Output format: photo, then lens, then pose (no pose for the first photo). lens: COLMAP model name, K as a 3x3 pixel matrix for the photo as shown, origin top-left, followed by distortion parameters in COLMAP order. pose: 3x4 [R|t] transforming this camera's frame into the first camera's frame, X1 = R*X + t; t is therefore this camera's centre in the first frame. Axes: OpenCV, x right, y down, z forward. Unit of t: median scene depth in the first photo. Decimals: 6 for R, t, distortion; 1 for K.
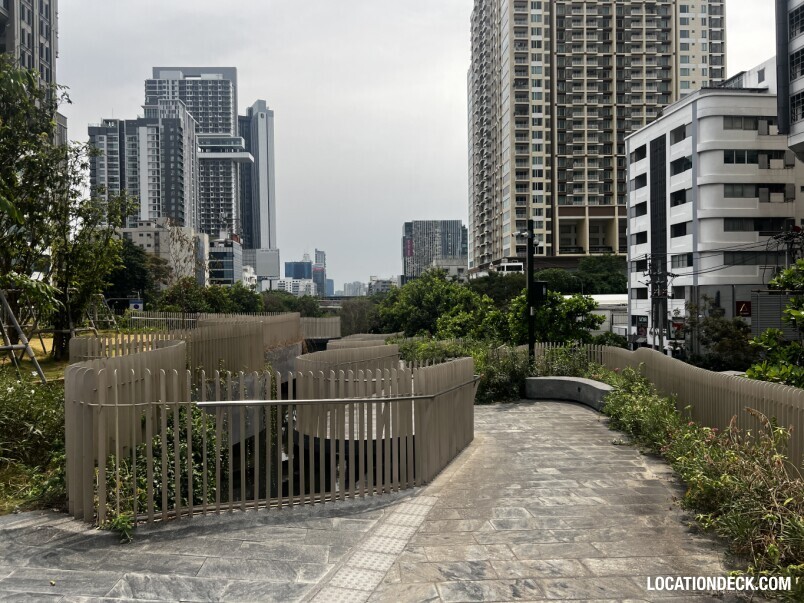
lens RADIAL K [[607.4, 0, 398.4], [0, 607.4, 302.5], [0, 0, 1]] dist [0.058000, -0.070463]
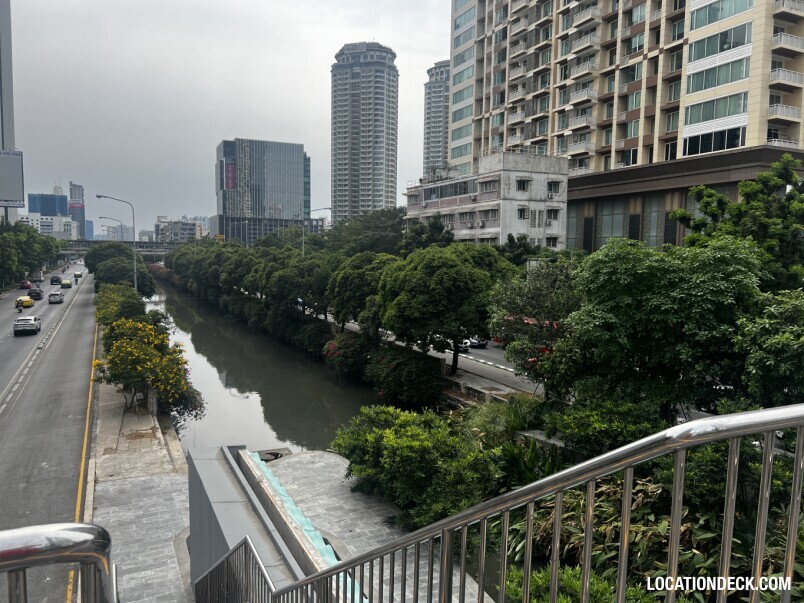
lens RADIAL K [[607.4, 0, 398.2], [0, 607.4, 306.4], [0, 0, 1]] dist [0.058000, -0.070463]
pose [[0.936529, 0.000386, 0.350589, -0.127677], [-0.030487, 0.996301, 0.080345, -0.003450], [-0.349261, -0.085934, 0.933077, 0.617975]]
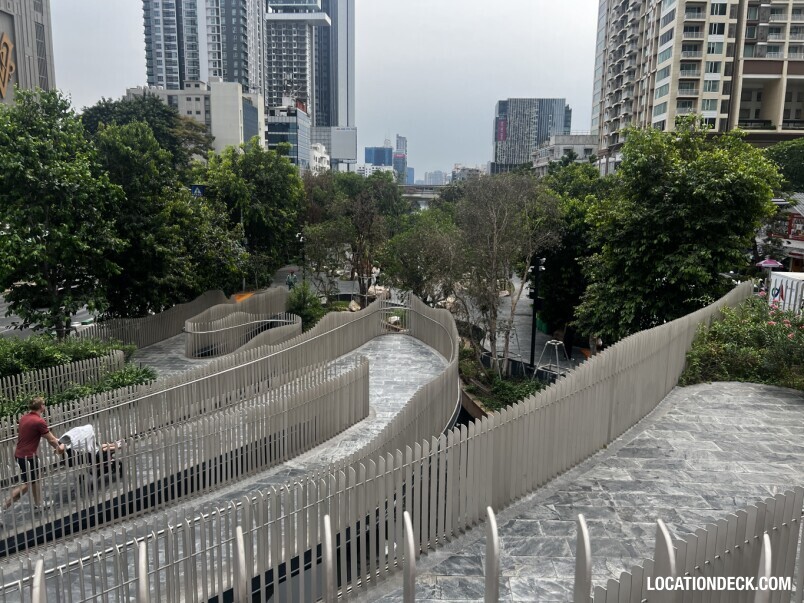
lens RADIAL K [[607.4, 0, 406.9], [0, 607.4, 291.9], [0, 0, 1]] dist [0.058000, -0.070463]
pose [[0.992680, 0.048837, -0.110460, -0.026605], [-0.030431, 0.986230, 0.162556, 0.002383], [0.116877, -0.158004, 0.980497, 0.190319]]
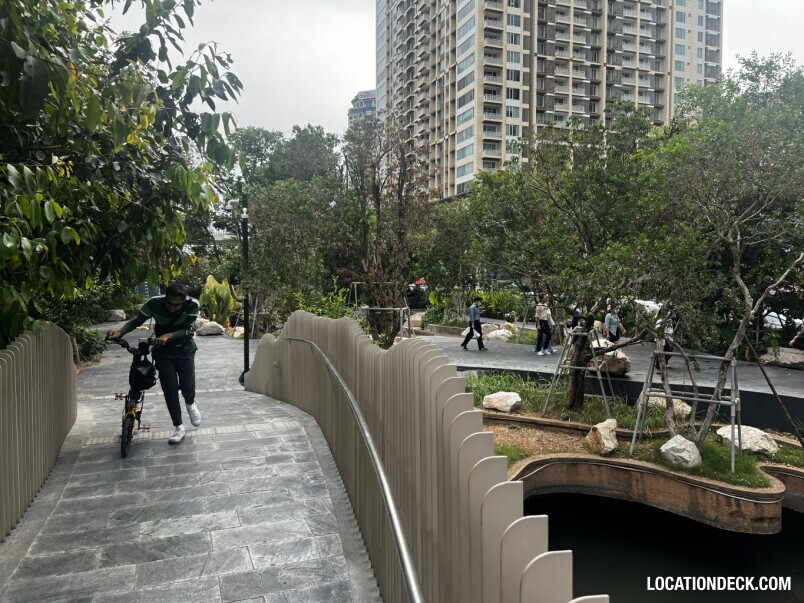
lens RADIAL K [[607.4, 0, 412.0], [0, 607.4, 297.4], [0, 0, 1]] dist [0.058000, -0.070463]
pose [[0.955361, 0.006336, 0.295374, -0.080353], [-0.015465, 0.999472, 0.028582, 0.024693], [-0.295037, -0.031874, 0.954954, 0.295042]]
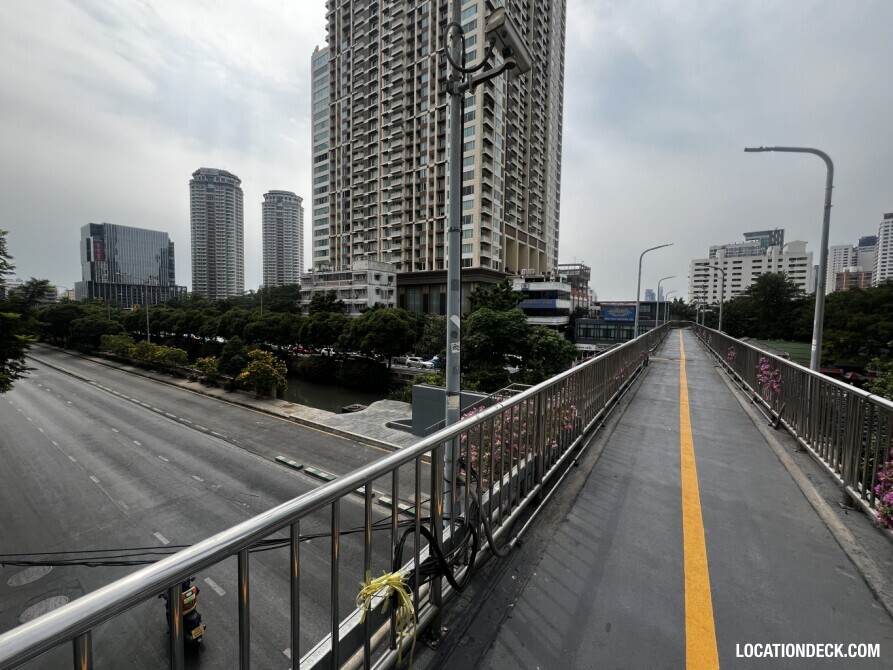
lens RADIAL K [[356.1, 0, 448.1], [0, 356.1, 333.8], [0, 0, 1]] dist [0.000366, -0.000214]
pose [[0.618667, -0.020632, 0.785382, -0.210575], [-0.023028, 0.998749, 0.044377, -0.002861], [-0.785316, -0.045541, 0.617418, 0.611320]]
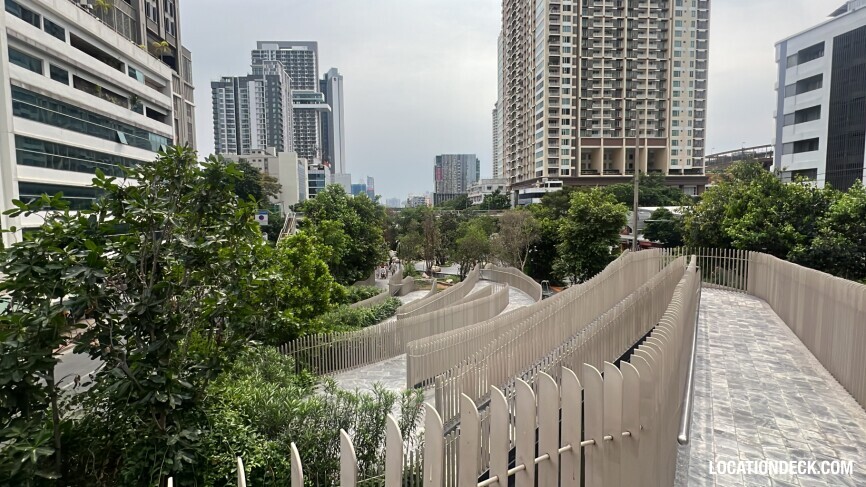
lens RADIAL K [[399.1, 0, 432.8], [0, 399.1, 241.1], [0, 0, 1]] dist [-0.006682, 0.001912]
pose [[0.999563, -0.002259, 0.029473, -0.065544], [0.000091, 0.997306, 0.073355, -0.001306], [-0.029560, -0.073320, 0.996870, 0.131304]]
